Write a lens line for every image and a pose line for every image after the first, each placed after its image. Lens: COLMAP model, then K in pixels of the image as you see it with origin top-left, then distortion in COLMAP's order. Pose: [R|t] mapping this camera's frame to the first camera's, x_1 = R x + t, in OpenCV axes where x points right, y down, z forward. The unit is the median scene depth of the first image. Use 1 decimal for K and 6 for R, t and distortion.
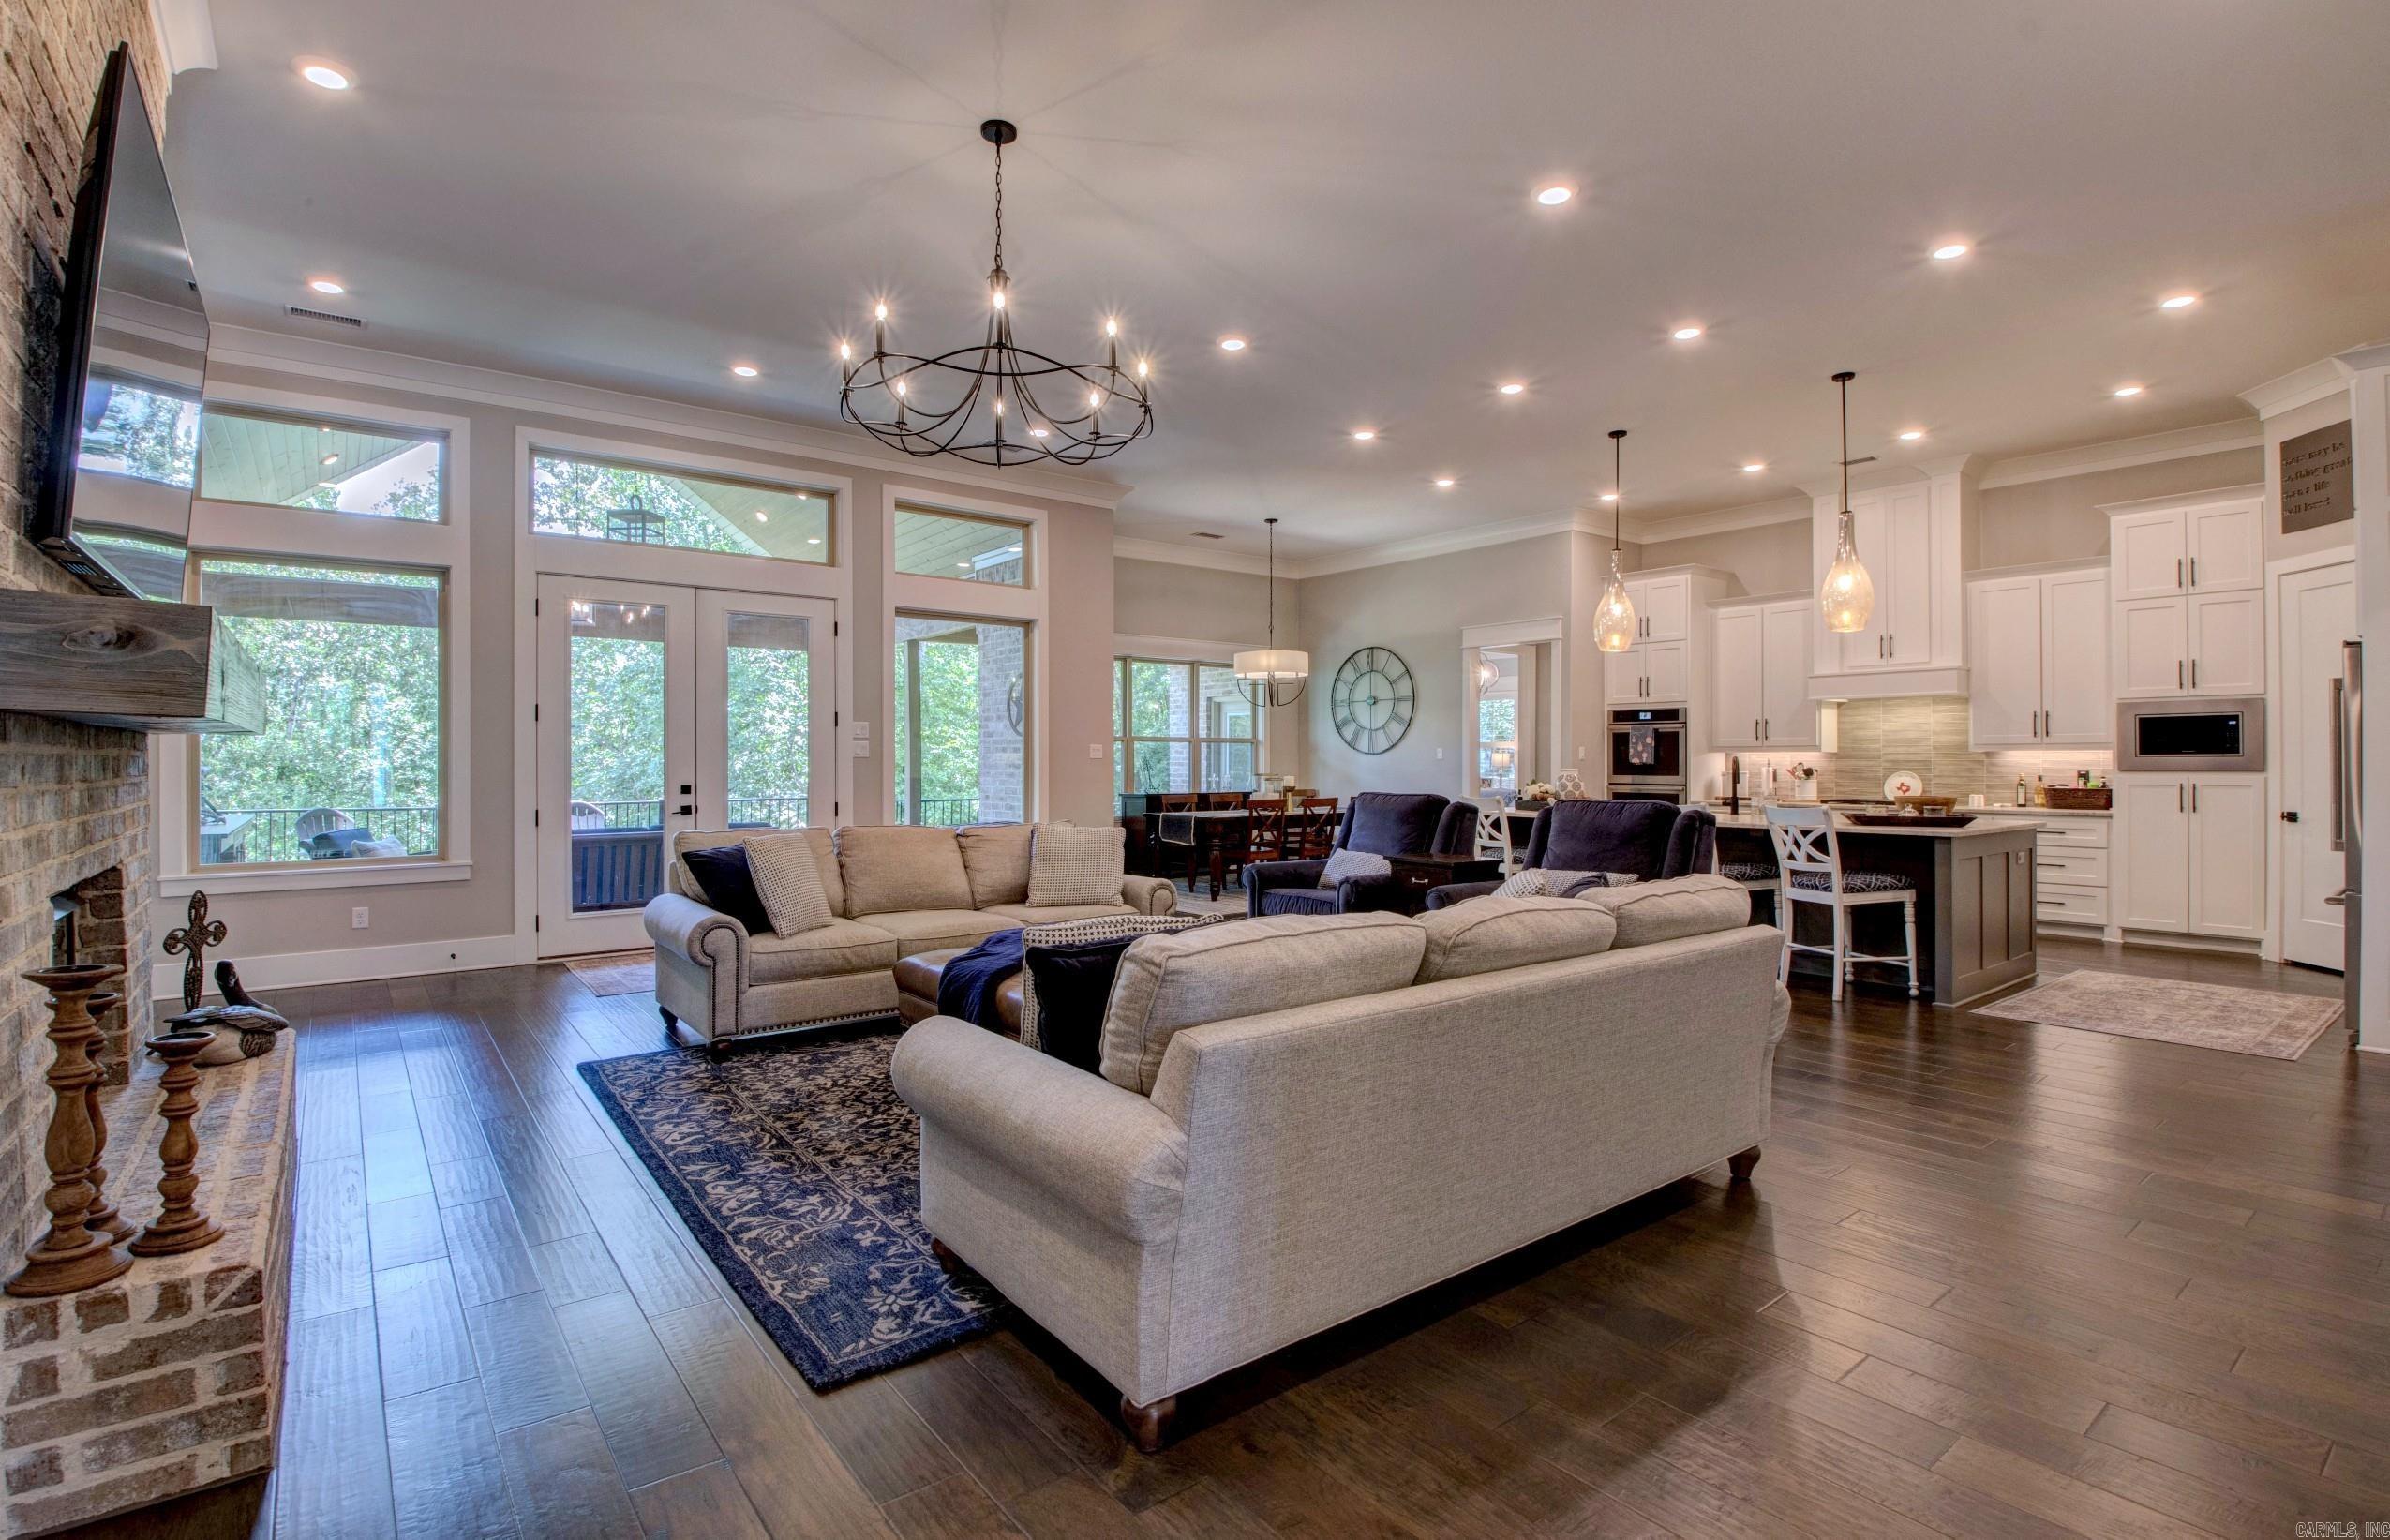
lens RADIAL K [[1028.8, 0, 1132.1], [0, 1028.8, 754.1], [0, 0, 1]] dist [-0.000014, -0.002791]
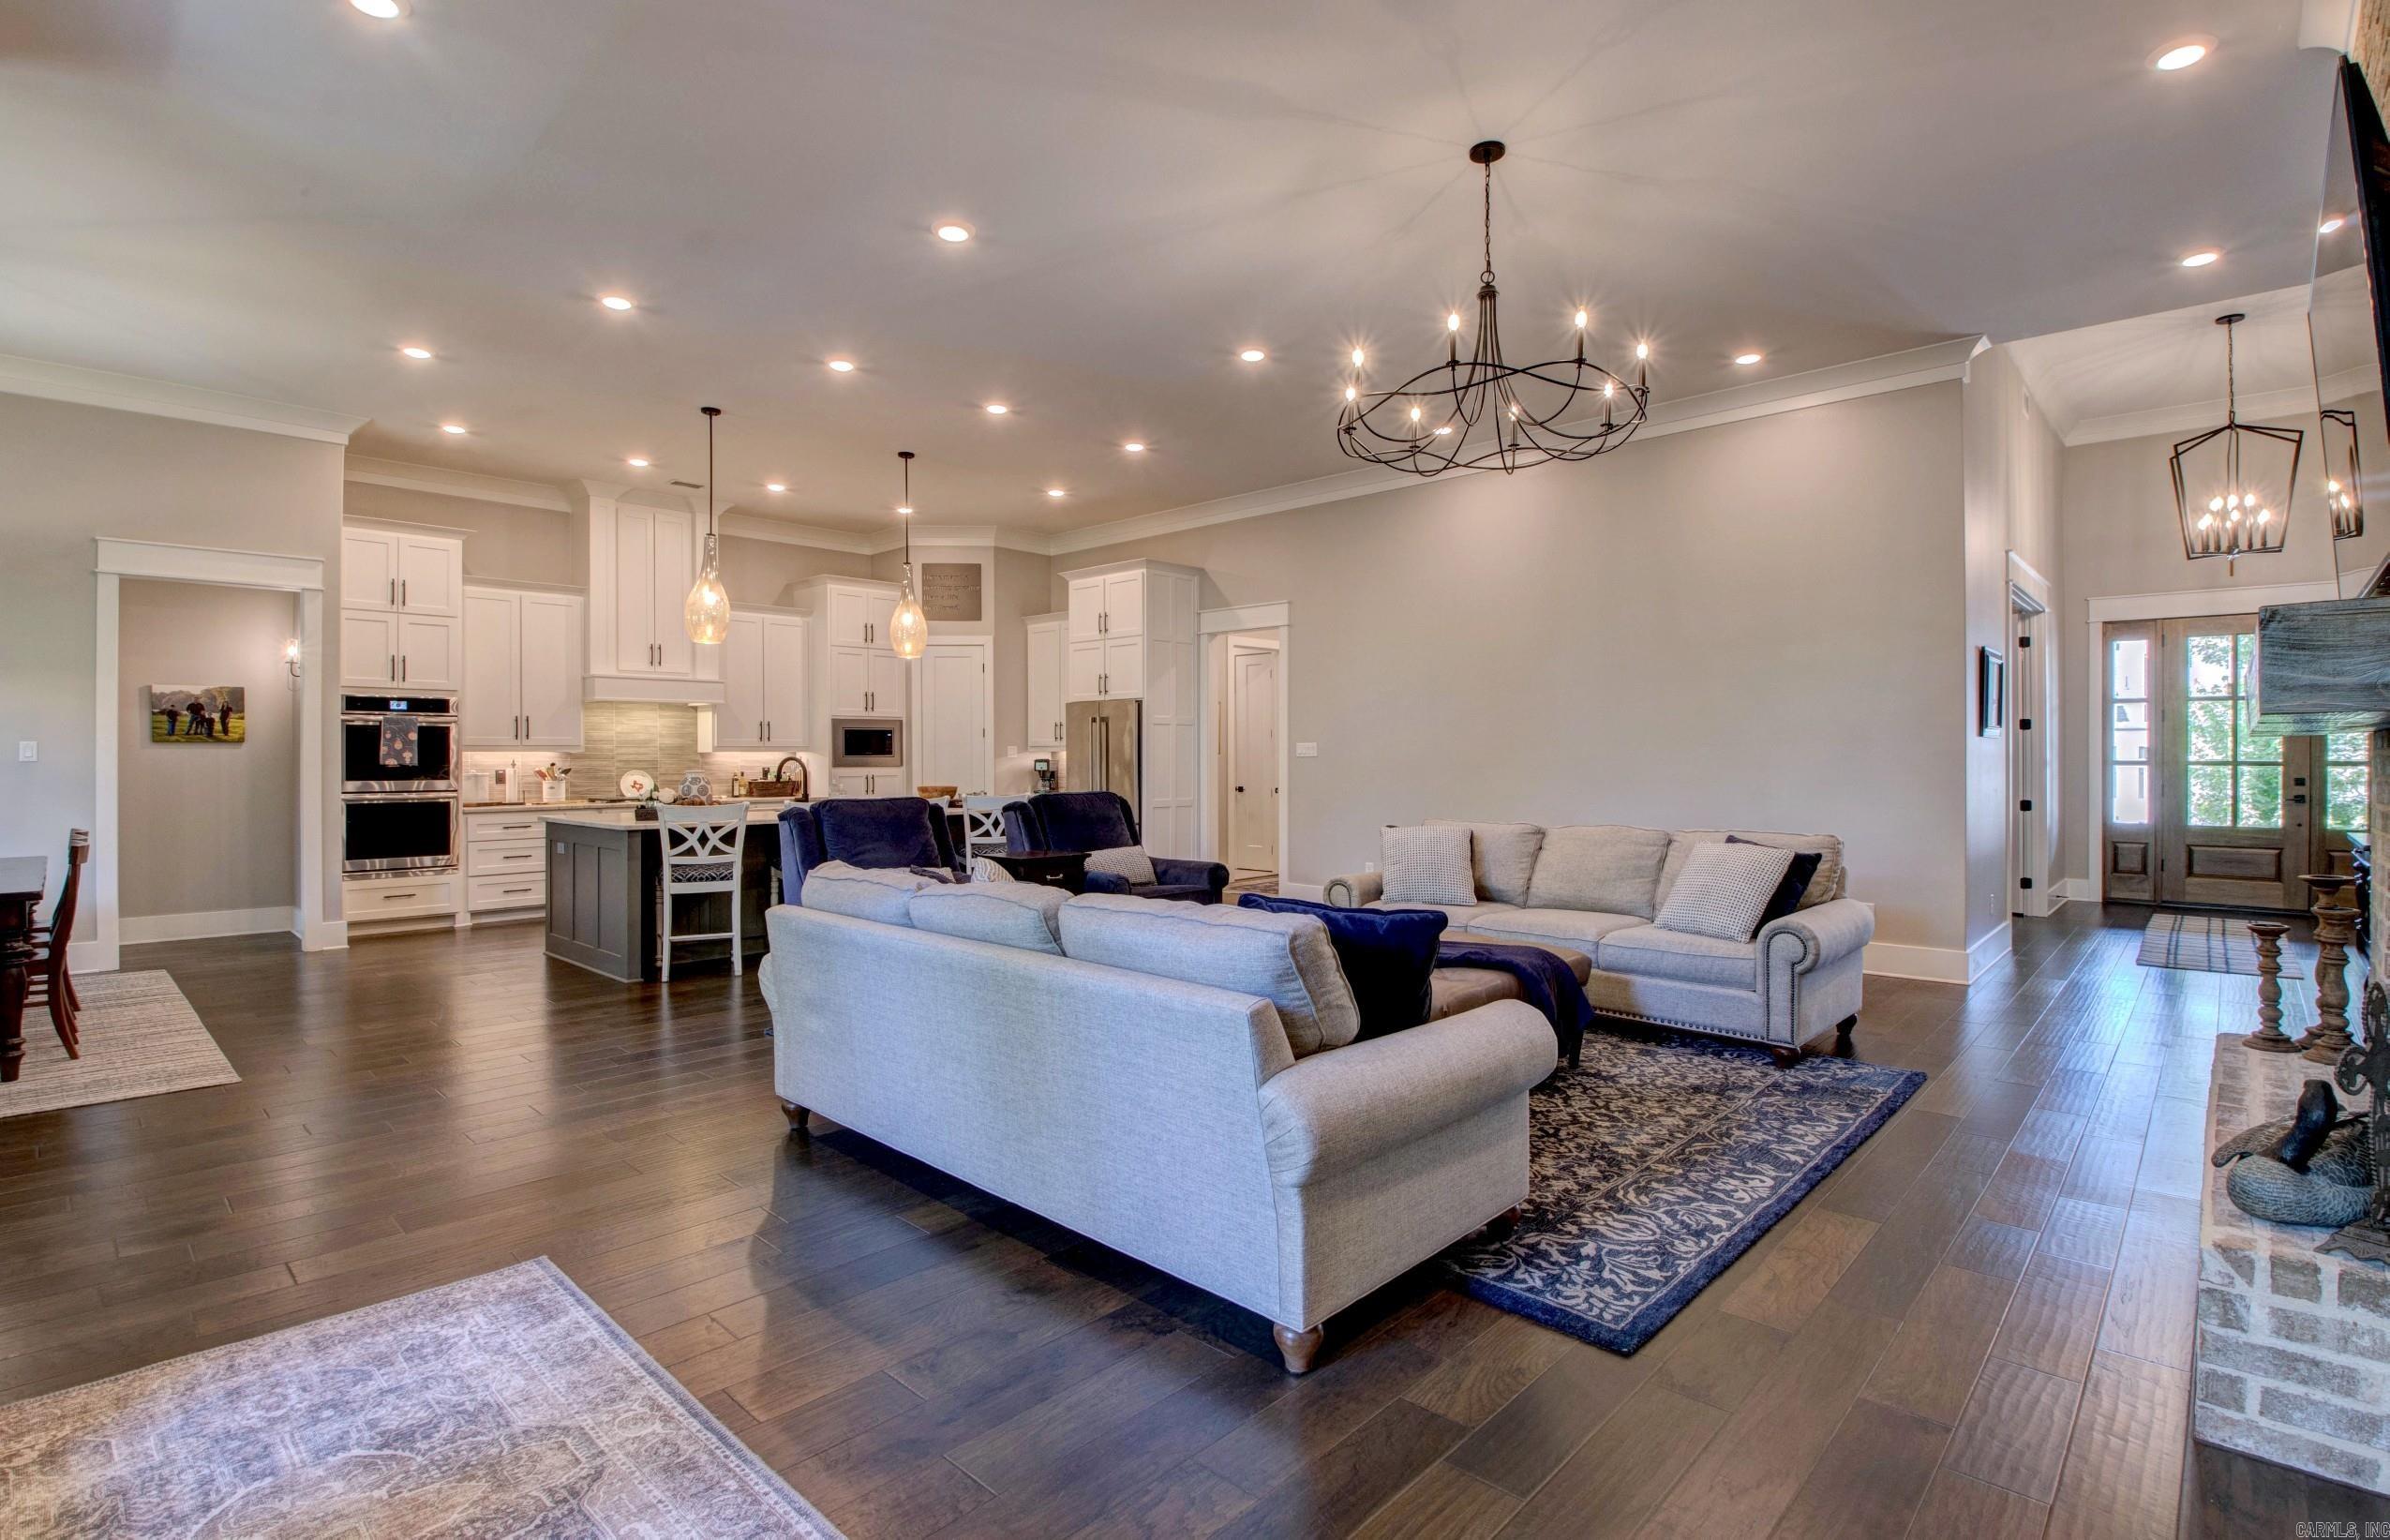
lens RADIAL K [[1101.1, 0, 1196.4], [0, 1101.1, 756.5], [0, 0, 1]] dist [0.000101, -0.016499]
pose [[-0.140471, 0.001351, 0.990084, -0.693699], [-0.002304, 0.999996, -0.001692, 0.003912], [-0.990082, -0.002518, -0.140468, 0.850709]]
